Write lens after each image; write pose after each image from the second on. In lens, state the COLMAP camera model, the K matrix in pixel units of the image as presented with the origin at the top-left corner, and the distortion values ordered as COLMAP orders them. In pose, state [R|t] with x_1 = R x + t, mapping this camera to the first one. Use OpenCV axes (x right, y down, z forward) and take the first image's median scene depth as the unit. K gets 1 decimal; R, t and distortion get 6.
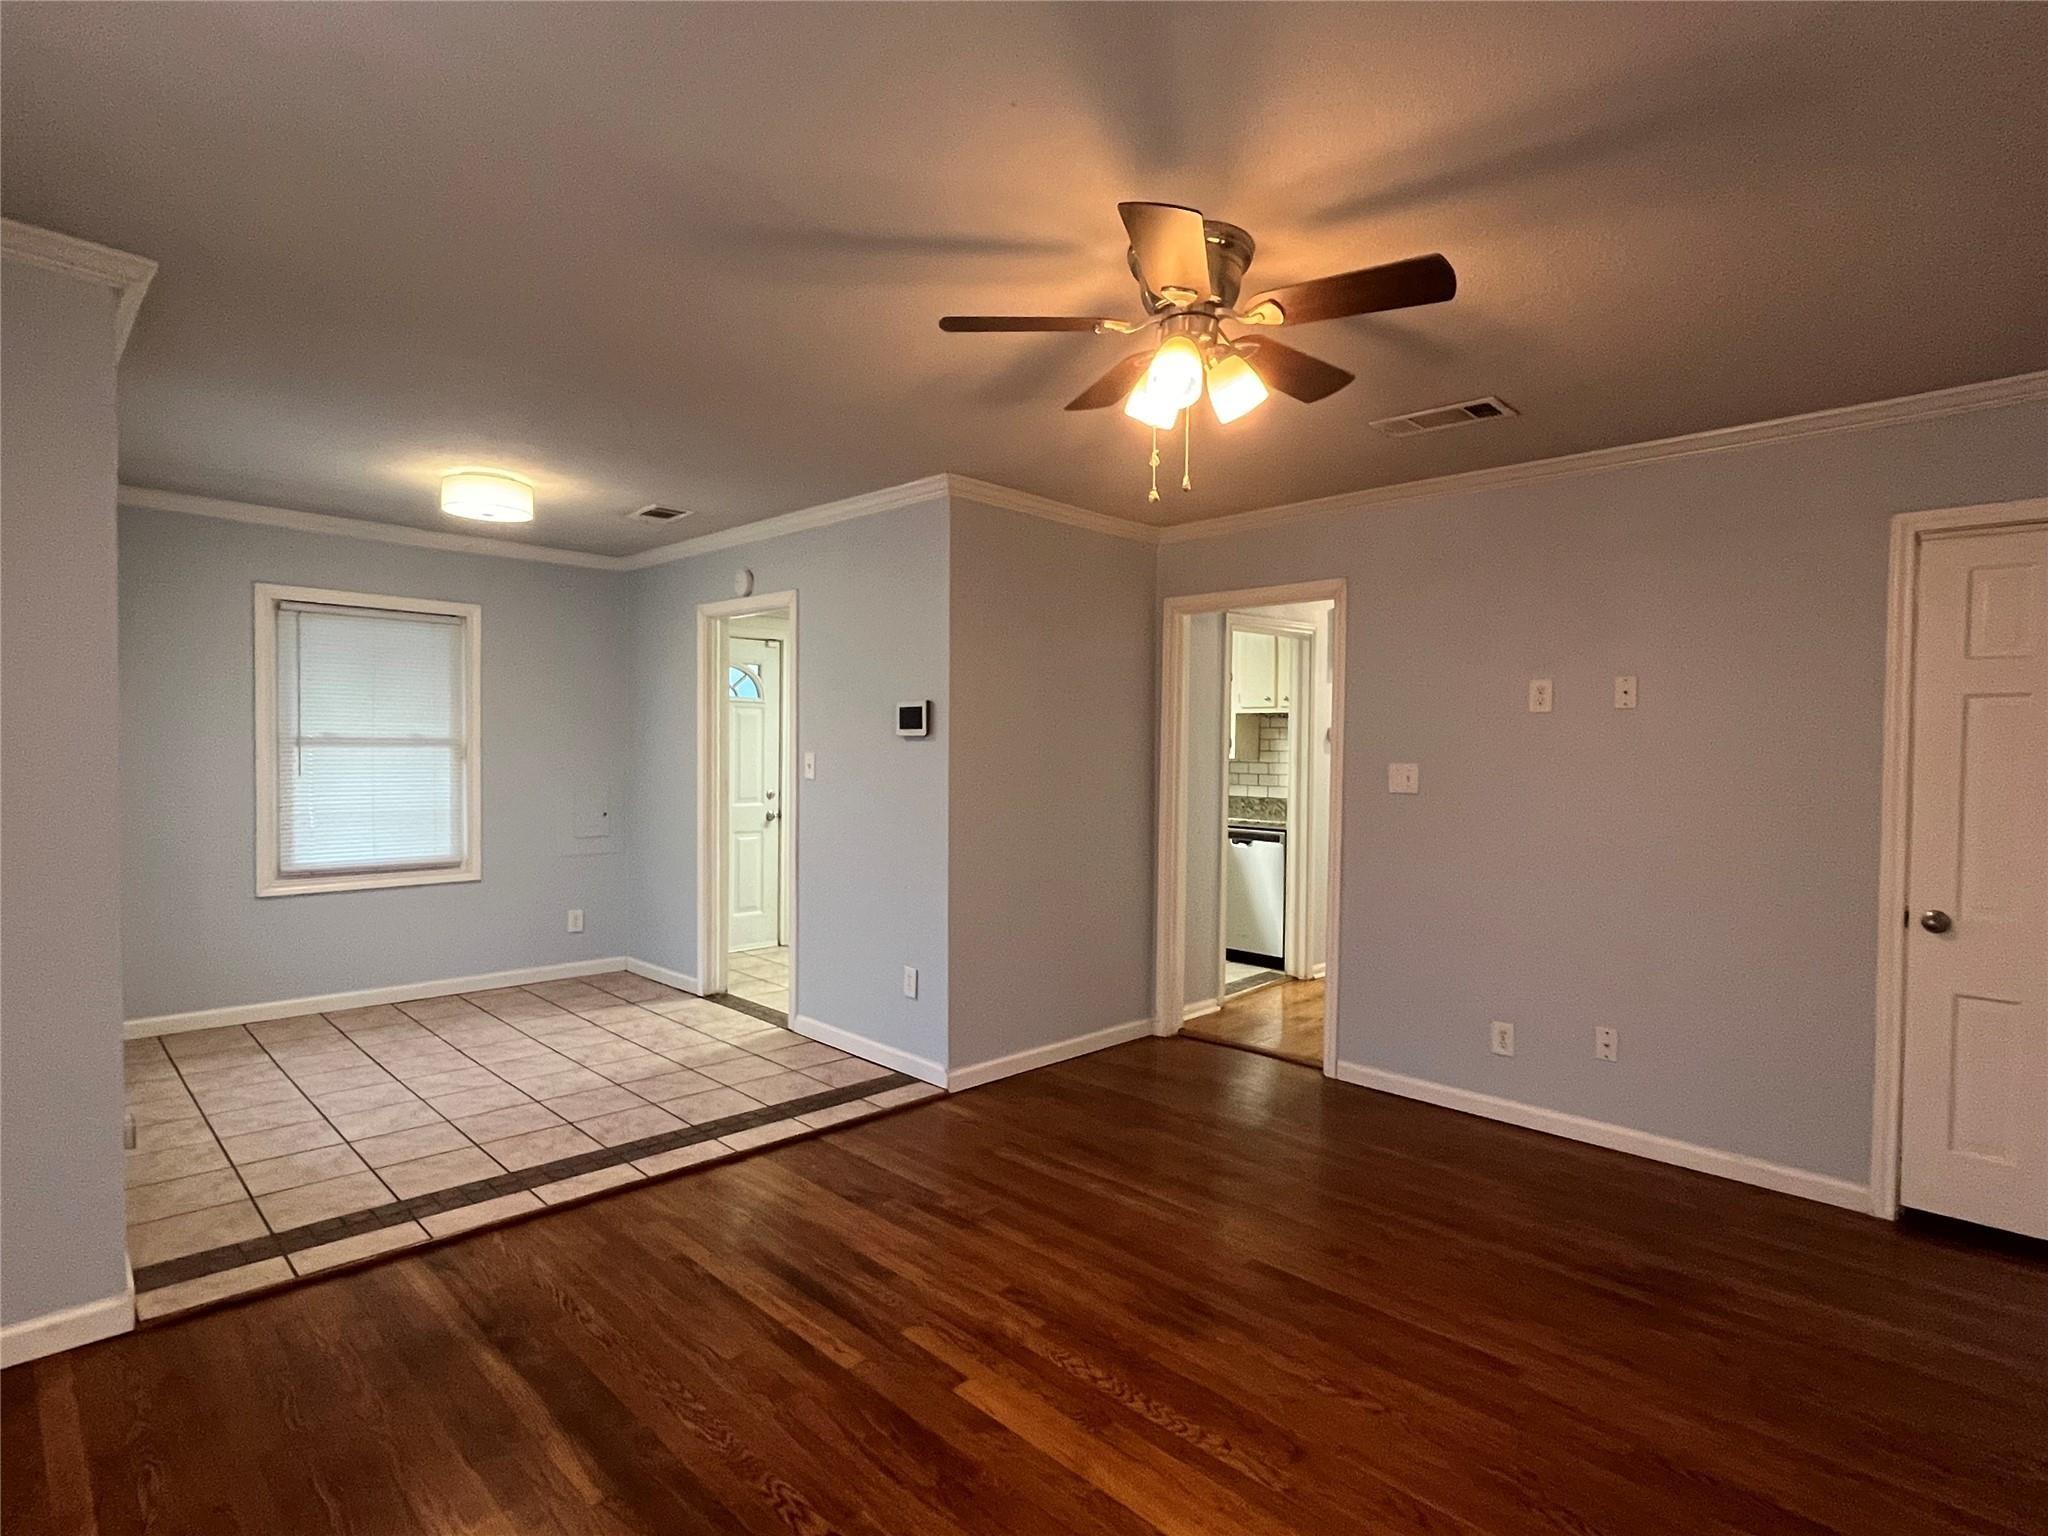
lens RADIAL K [[1056.2, 0, 1018.7], [0, 1056.2, 766.6], [0, 0, 1]] dist [0.003411, 0.001850]
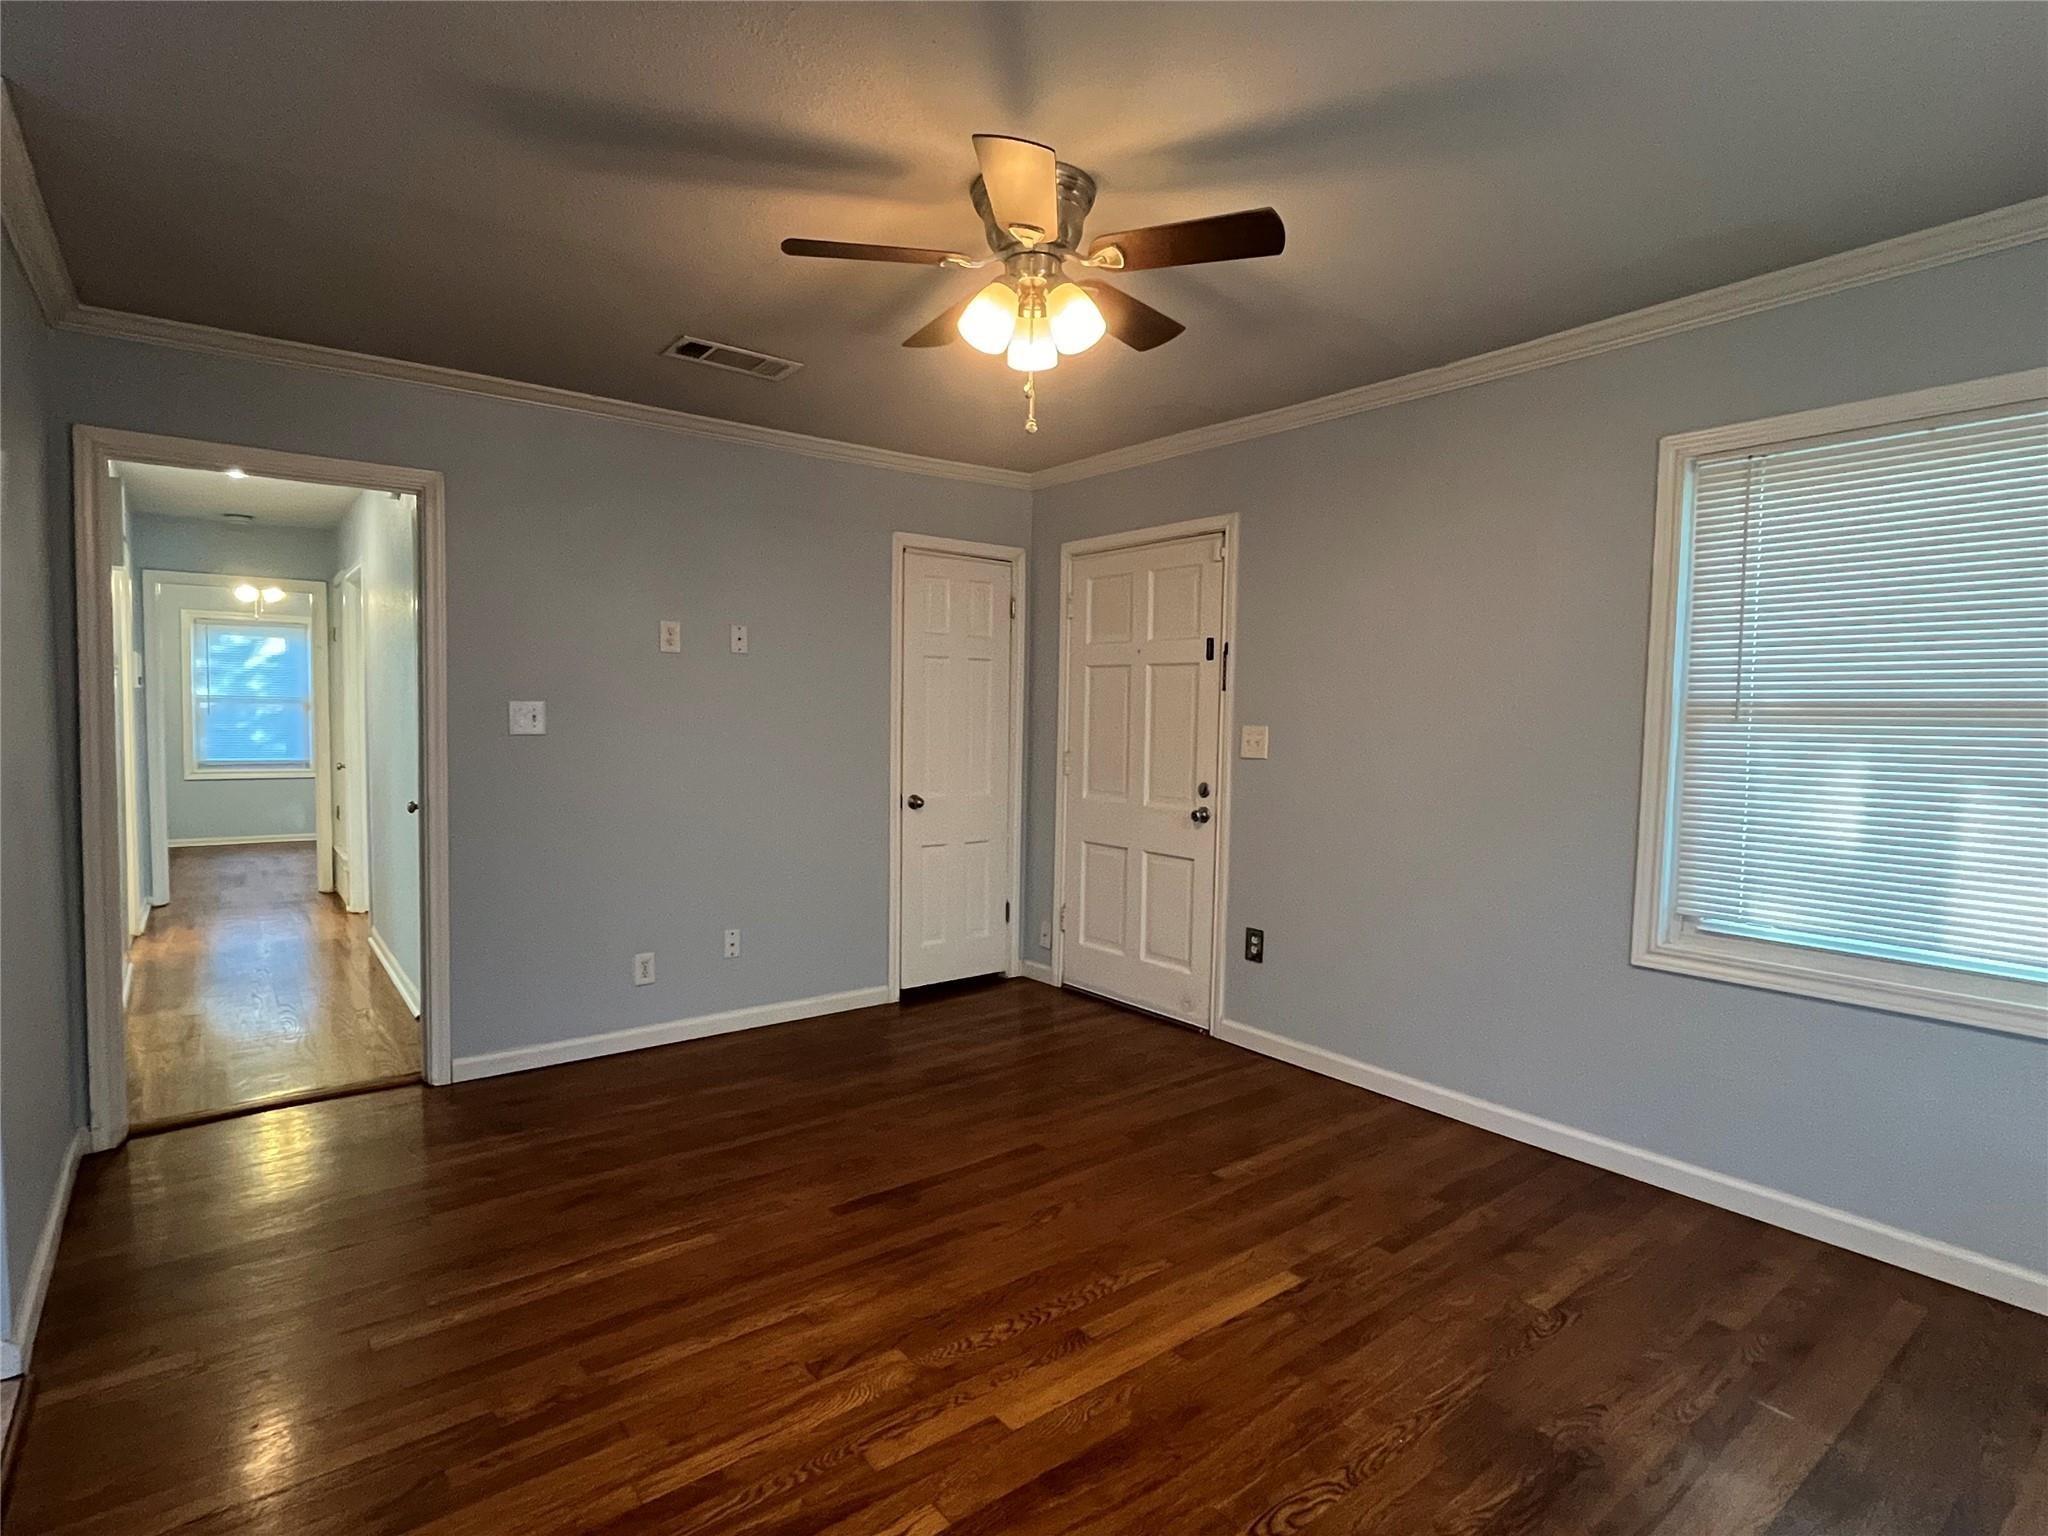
lens RADIAL K [[1056.2, 0, 1018.7], [0, 1056.2, 766.6], [0, 0, 1]] dist [0.003411, 0.001850]
pose [[0.124505, -0.064099, 0.990146, -0.638768], [0.009553, 0.997942, 0.063403, -0.001309], [-0.992173, 0.001565, 0.124861, 0.645781]]
